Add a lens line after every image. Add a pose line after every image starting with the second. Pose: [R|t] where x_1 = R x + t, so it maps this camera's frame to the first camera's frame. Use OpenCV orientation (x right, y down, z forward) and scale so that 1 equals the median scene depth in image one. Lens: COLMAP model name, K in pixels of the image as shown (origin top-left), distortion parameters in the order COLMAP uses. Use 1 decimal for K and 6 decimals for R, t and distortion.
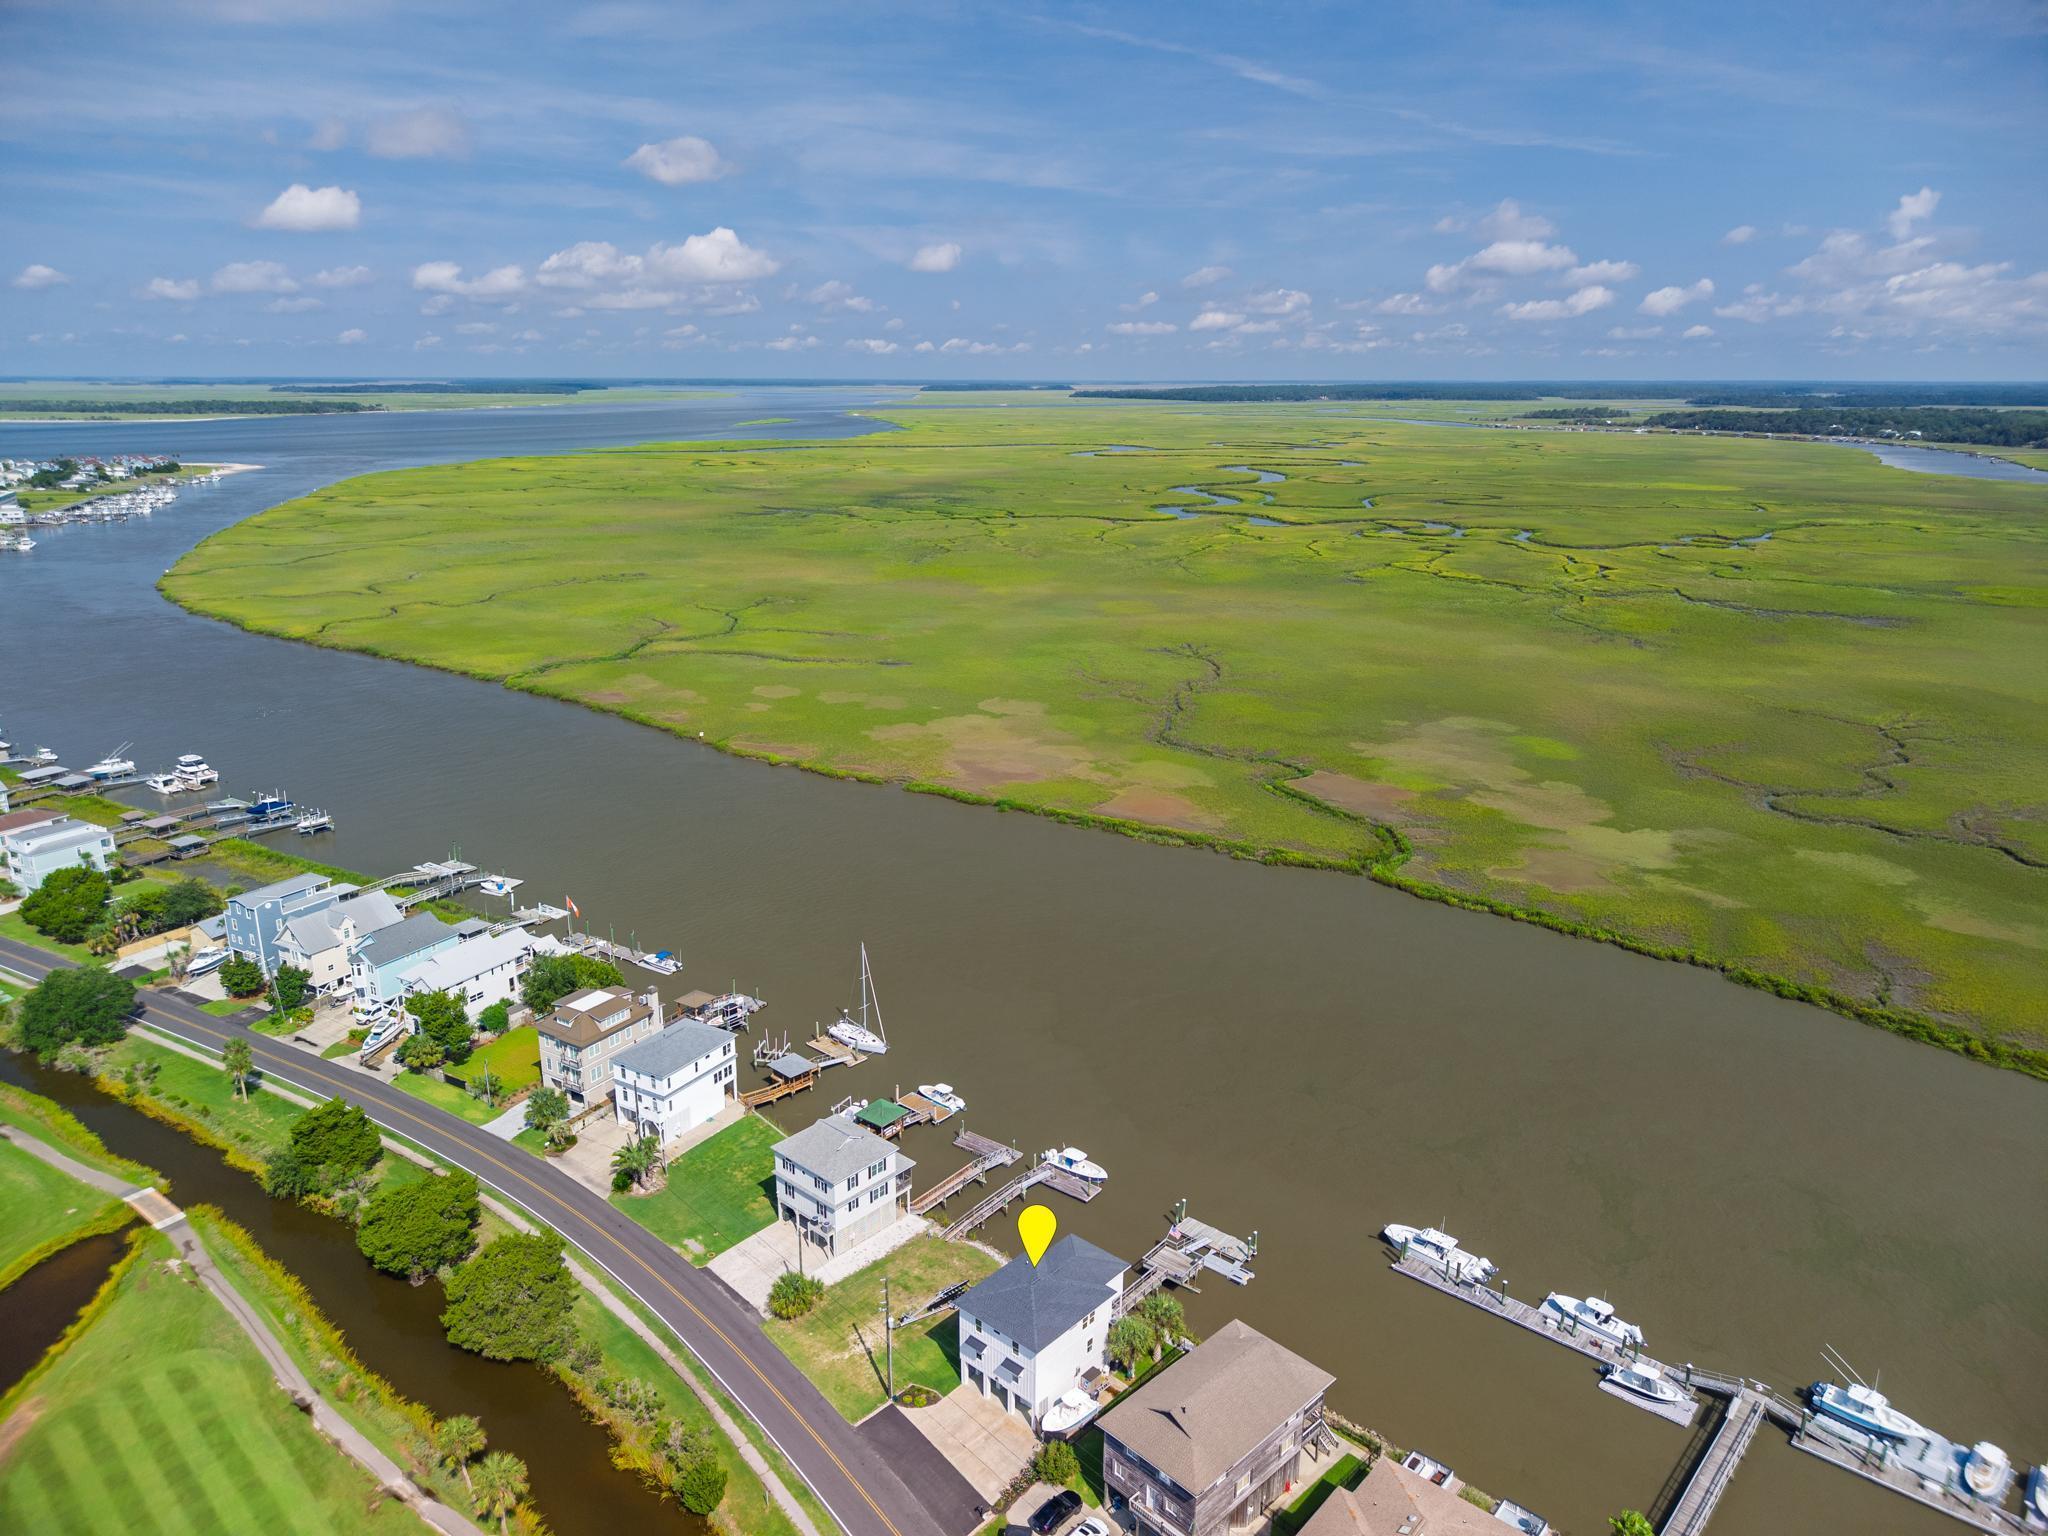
lens RADIAL K [[1360.1, 0, 1024.0], [0, 1360.1, 768.0], [0, 0, 1]] dist [0.009659, -0.000774]
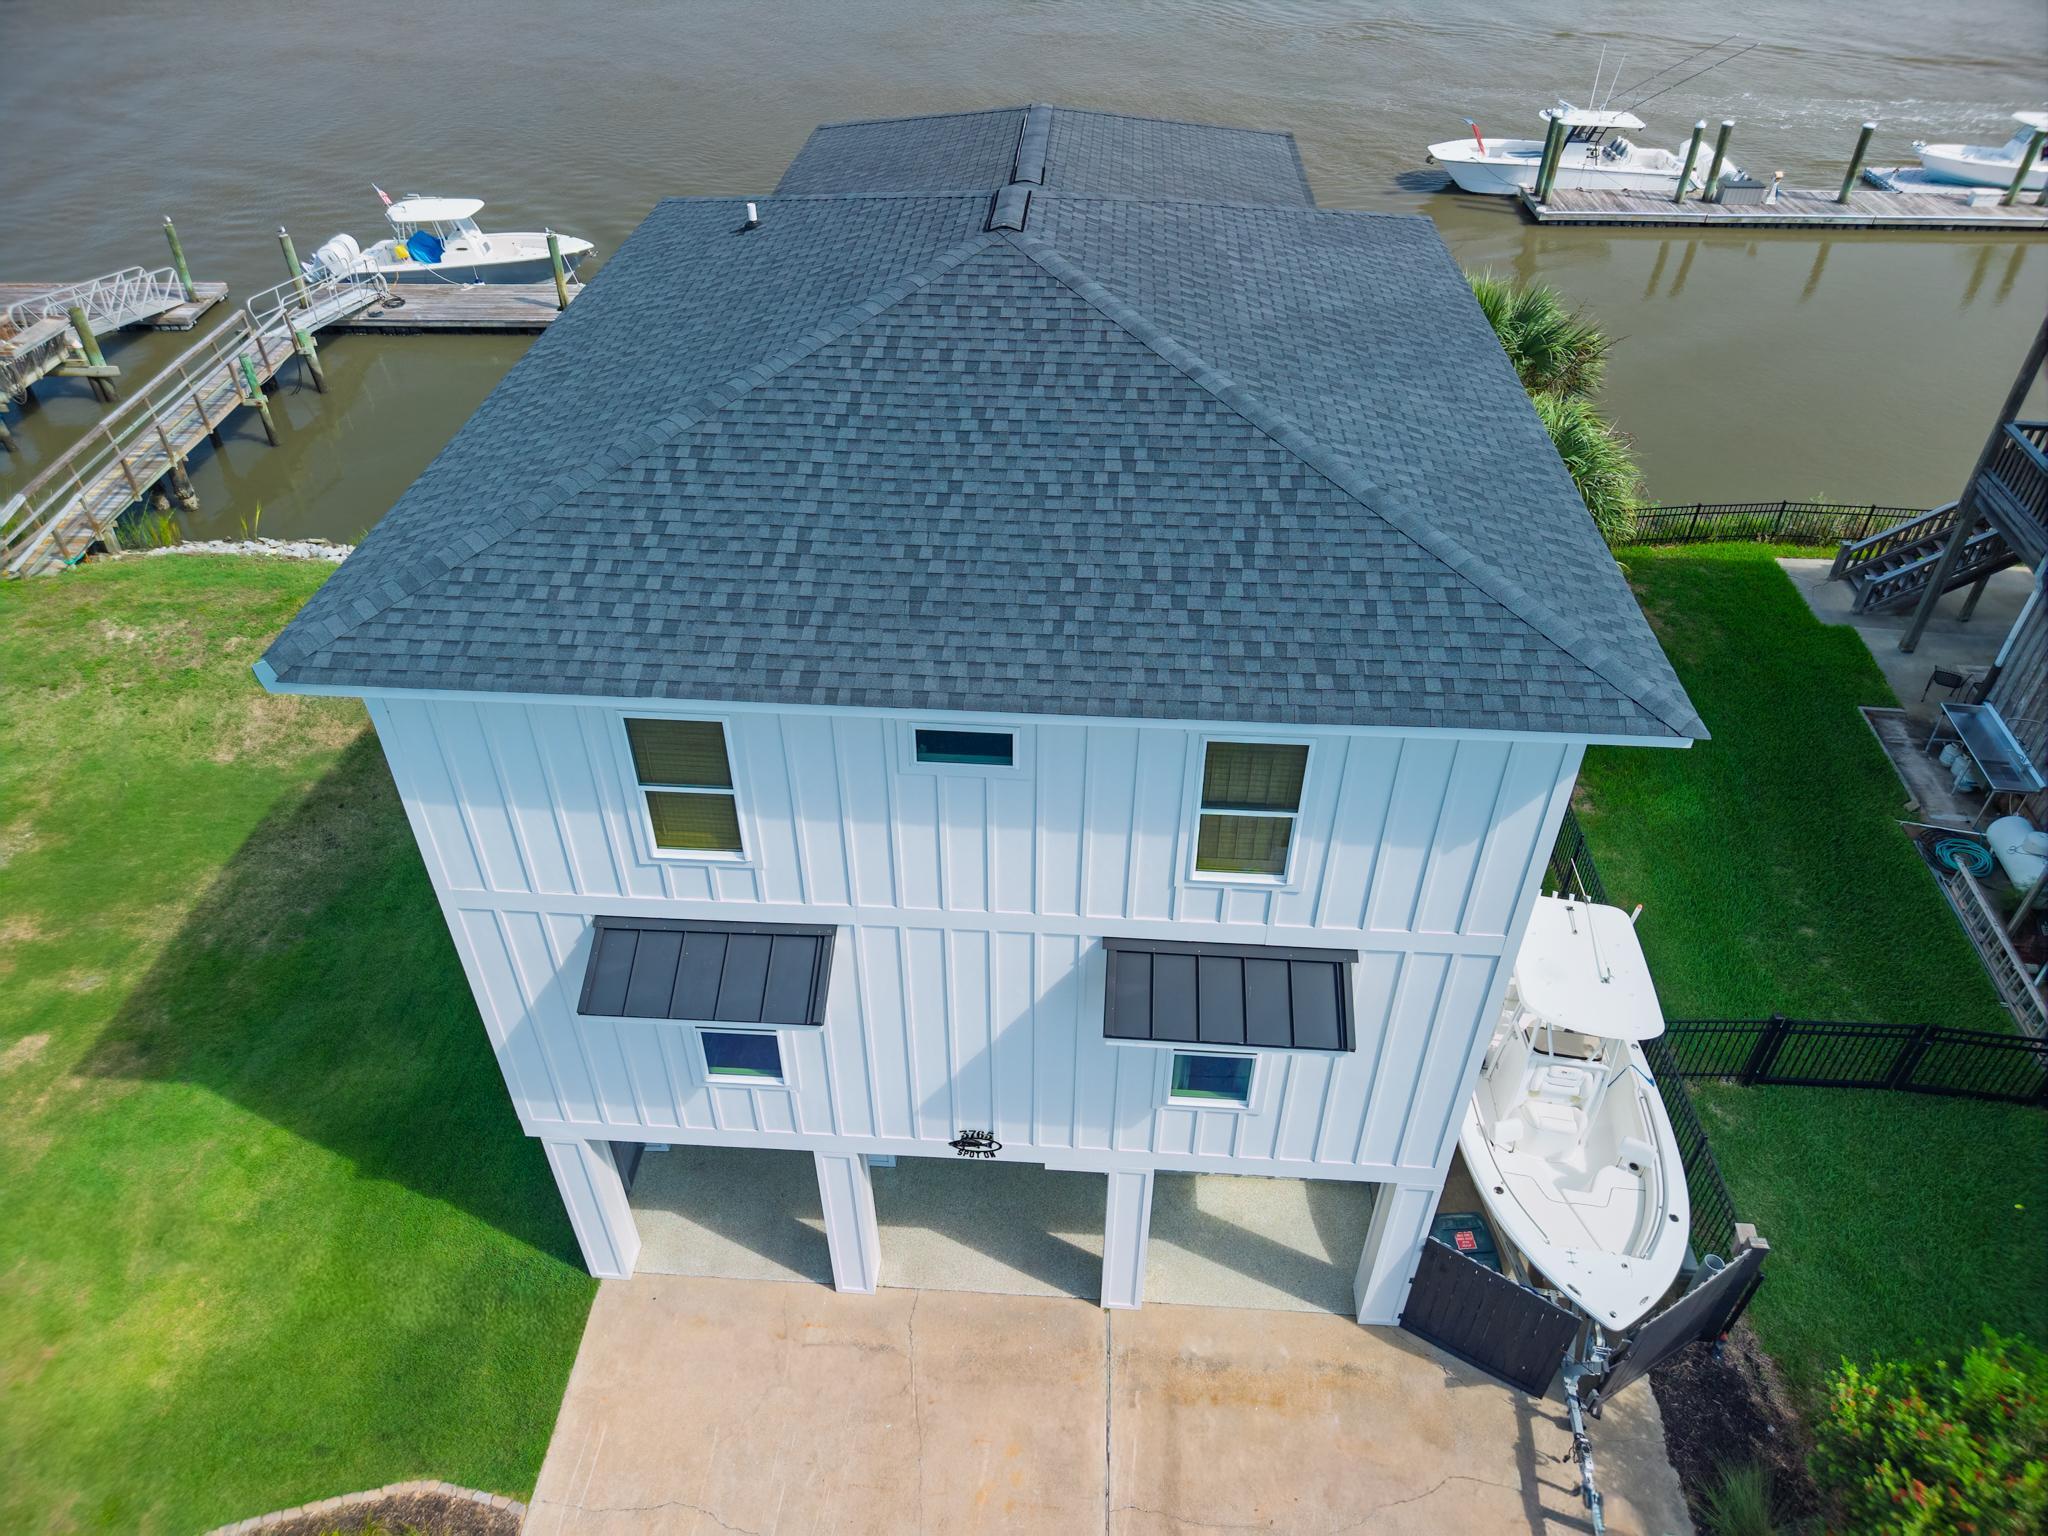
lens RADIAL K [[1360.1, 0, 1024.0], [0, 1360.1, 768.0], [0, 0, 1]] dist [0.009659, -0.000774]
pose [[0.789919, -0.384573, 0.477631, -0.056461], [0.160340, 0.881337, 0.444450, 0.366639], [-0.591877, -0.274497, 0.757848, 0.905299]]
